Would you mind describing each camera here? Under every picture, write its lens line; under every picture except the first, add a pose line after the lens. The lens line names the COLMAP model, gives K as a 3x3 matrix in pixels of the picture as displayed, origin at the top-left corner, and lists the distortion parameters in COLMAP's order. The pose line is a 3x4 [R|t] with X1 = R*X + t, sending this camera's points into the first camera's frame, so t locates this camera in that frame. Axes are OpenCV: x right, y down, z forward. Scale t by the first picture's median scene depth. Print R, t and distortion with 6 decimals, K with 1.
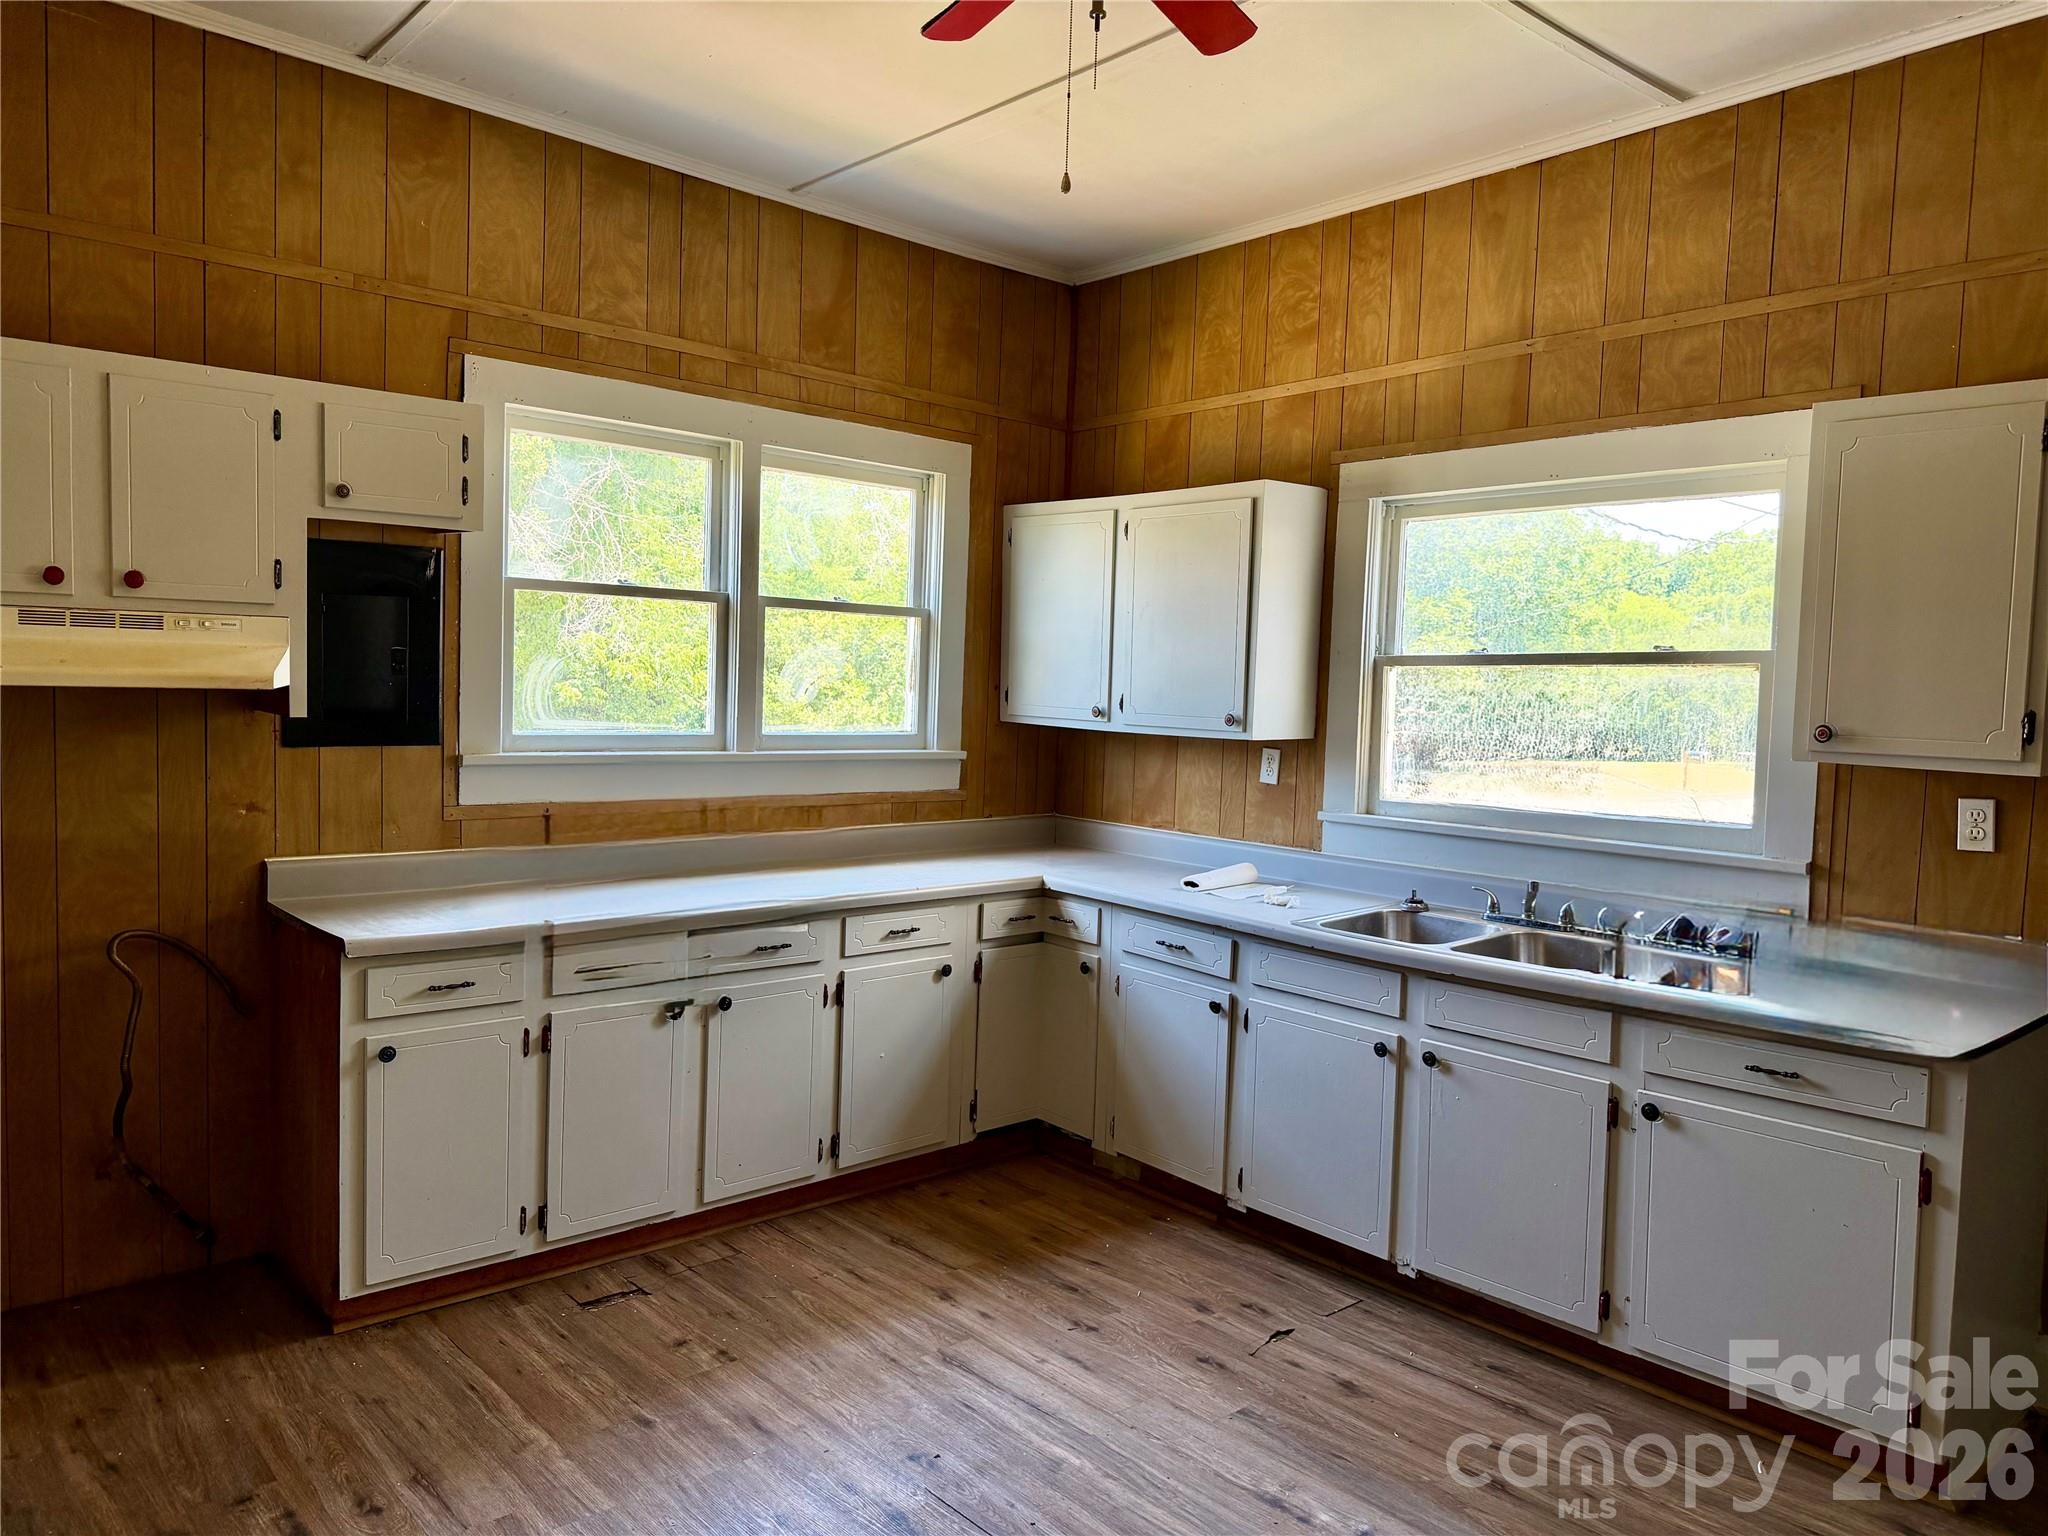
lens RADIAL K [[1440.5, 0, 1024.0], [0, 1440.5, 768.0], [0, 0, 1]] dist [0.093274, -0.129638]
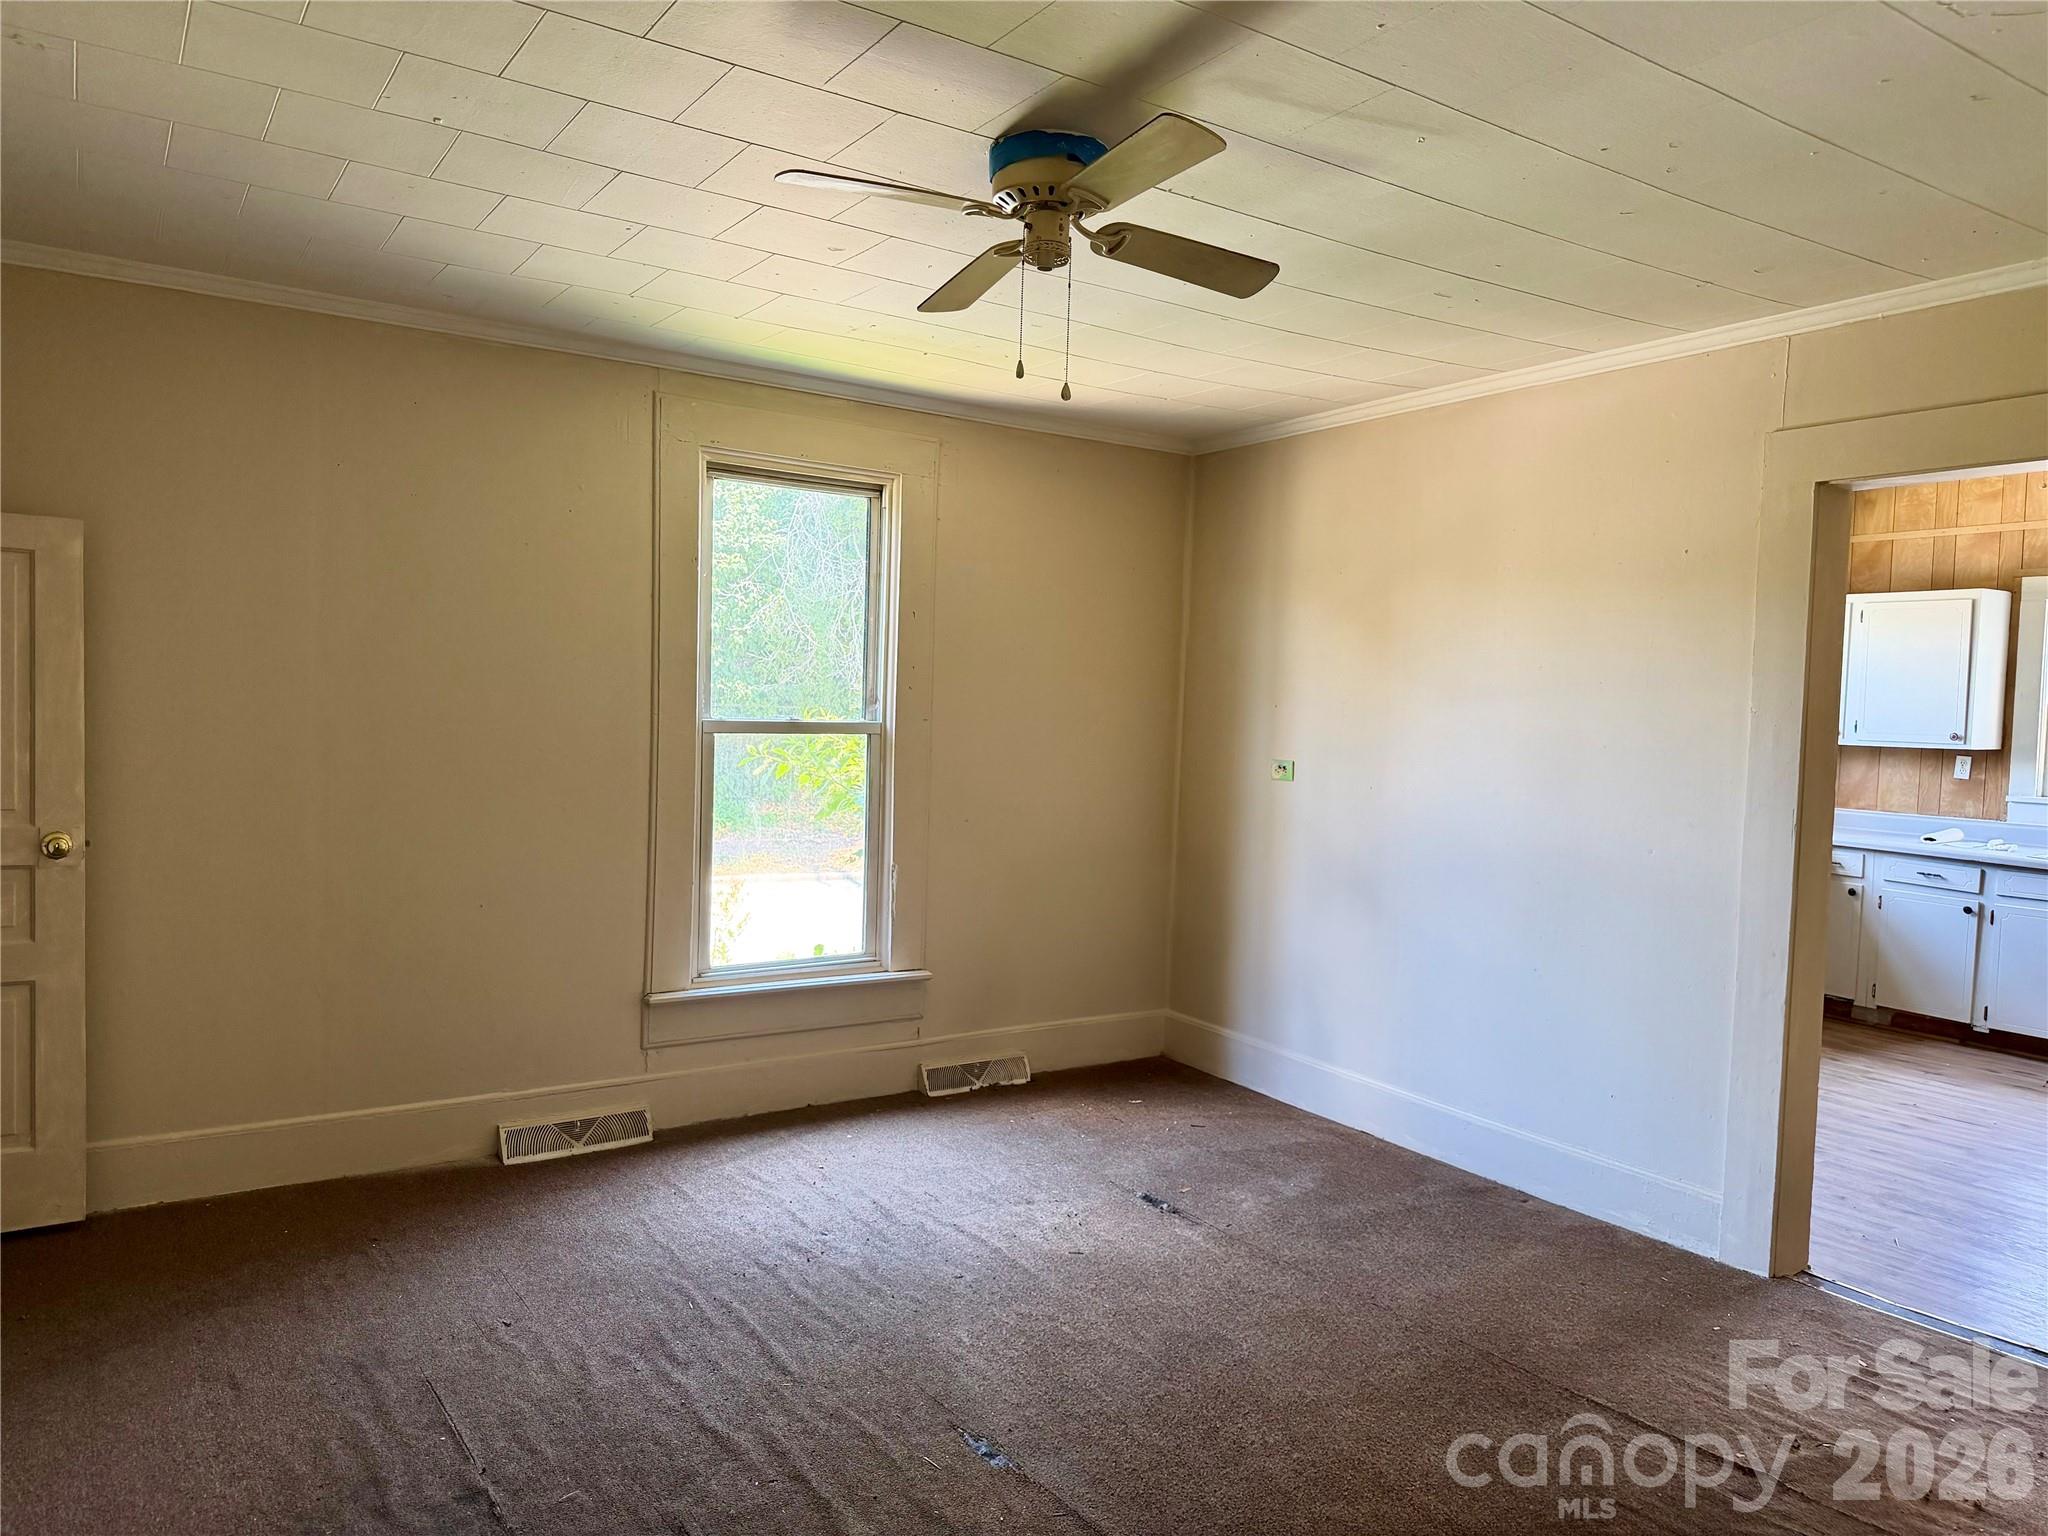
lens RADIAL K [[1440.5, 0, 1024.0], [0, 1440.5, 768.0], [0, 0, 1]] dist [0.093274, -0.129638]
pose [[0.990103, 0.006367, -0.140199, -0.719581], [-0.009290, 0.999753, -0.020207, 0.047776], [0.140036, 0.021310, 0.989917, -0.831560]]
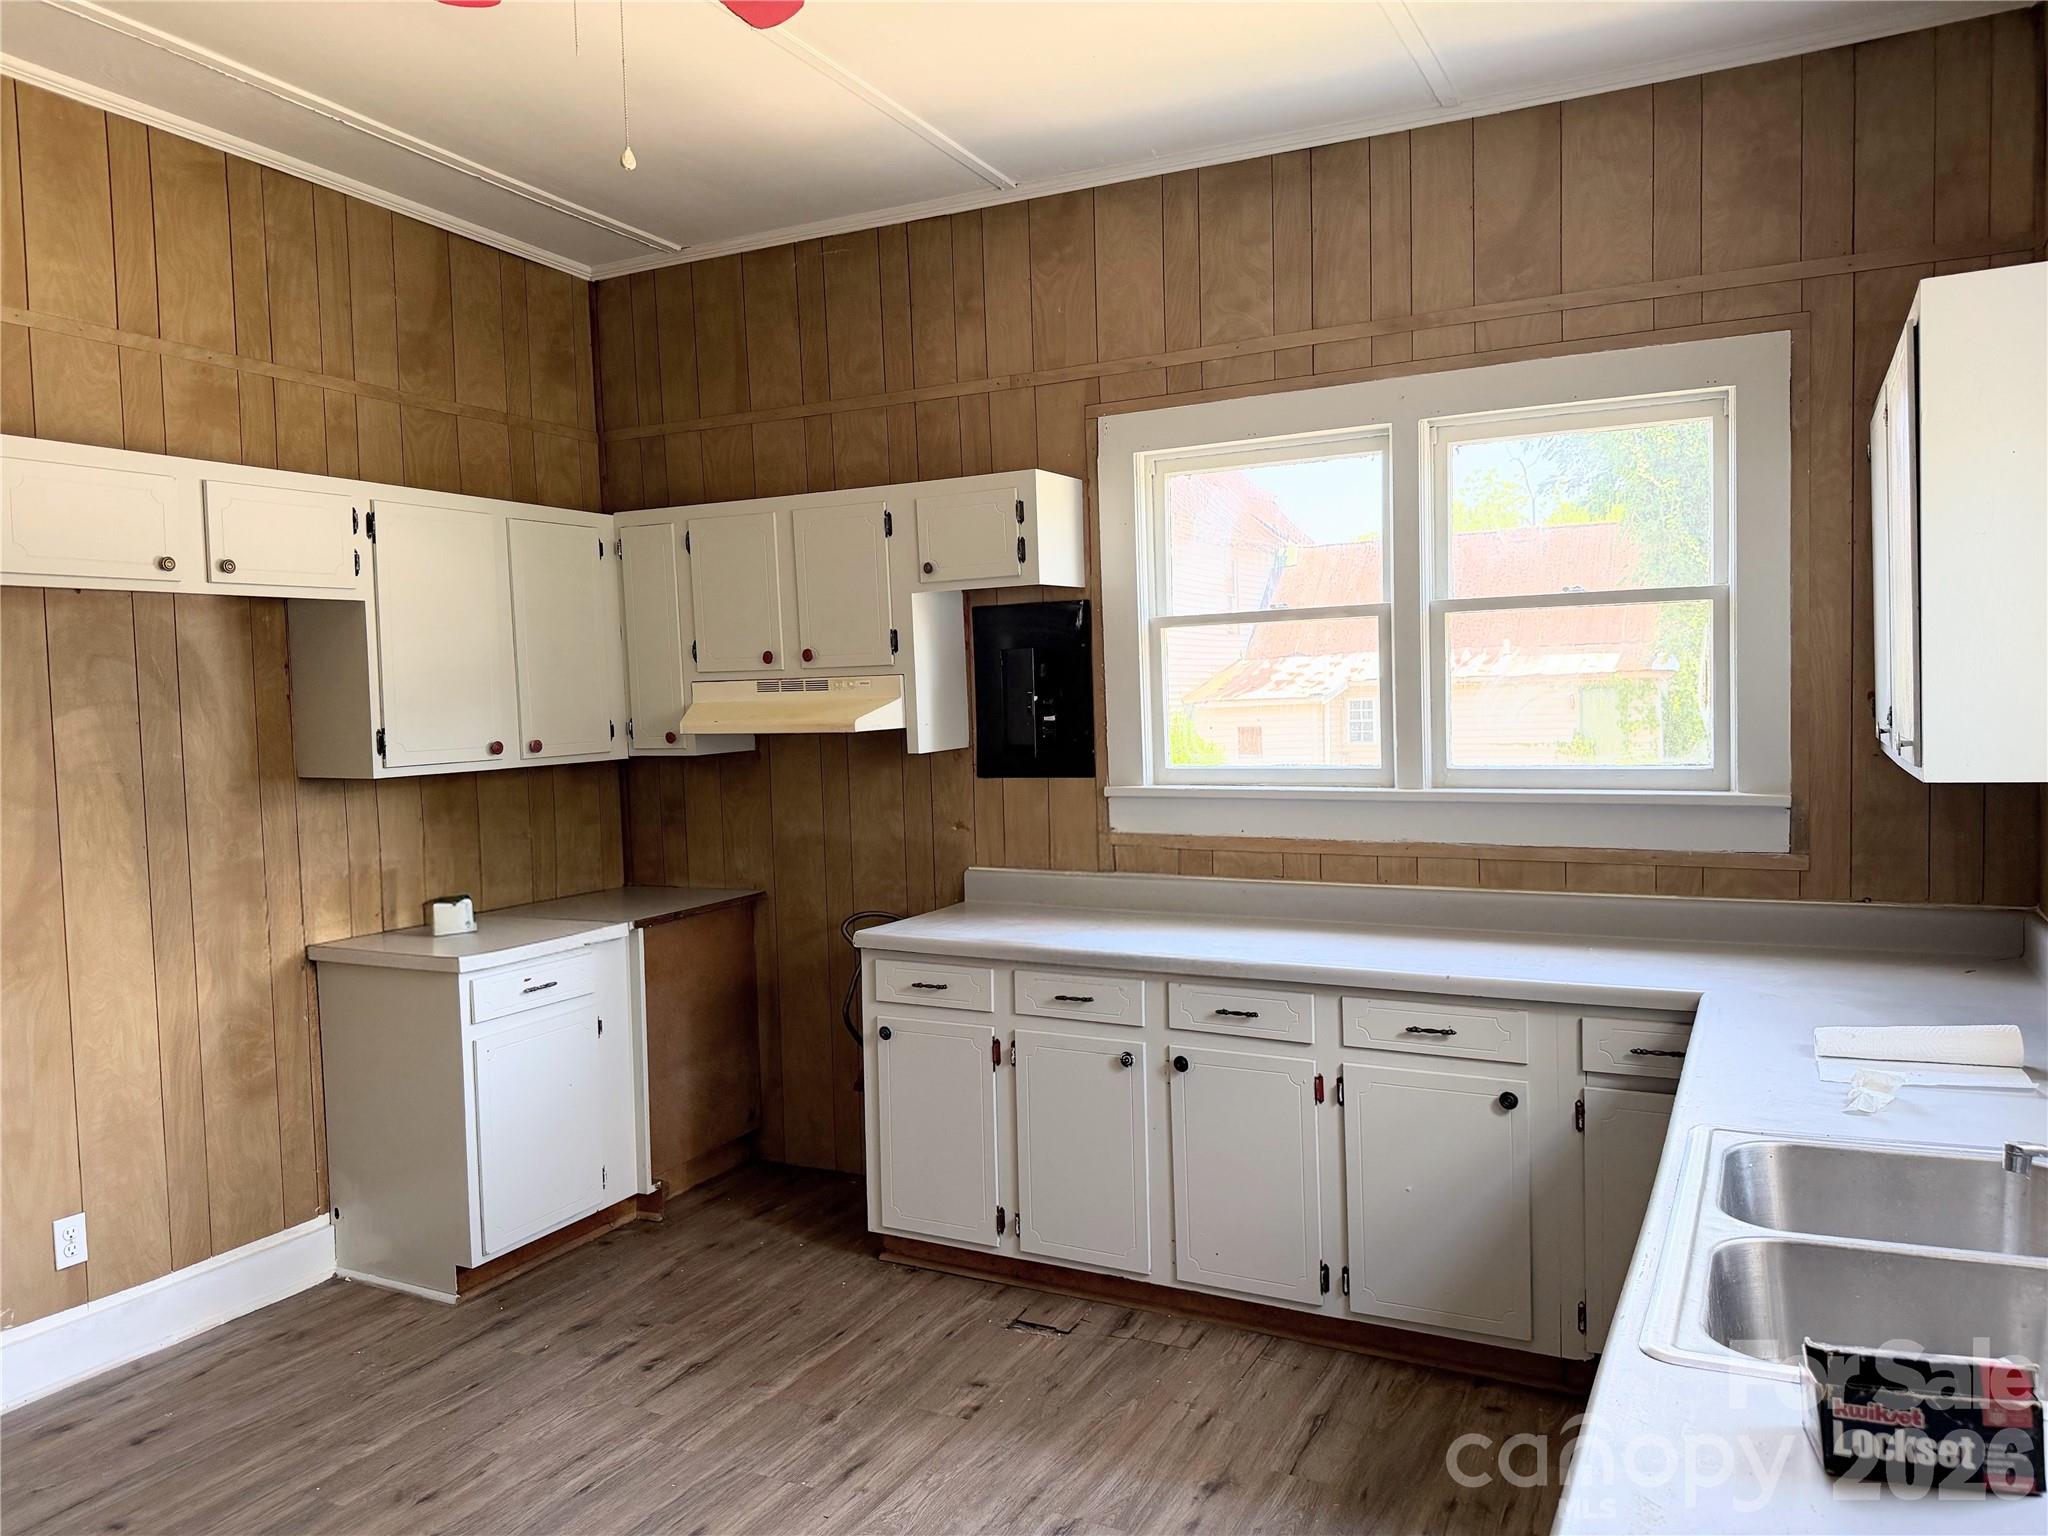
lens RADIAL K [[1443.0, 0, 1024.0], [0, 1443.0, 768.0], [0, 0, 1]] dist [0.152825, -0.271412]
pose [[0.356598, 0.005511, -0.934242, 0.568957], [-0.024788, 0.999686, -0.003564, -0.016924], [0.933929, 0.024429, 0.356623, 0.535388]]
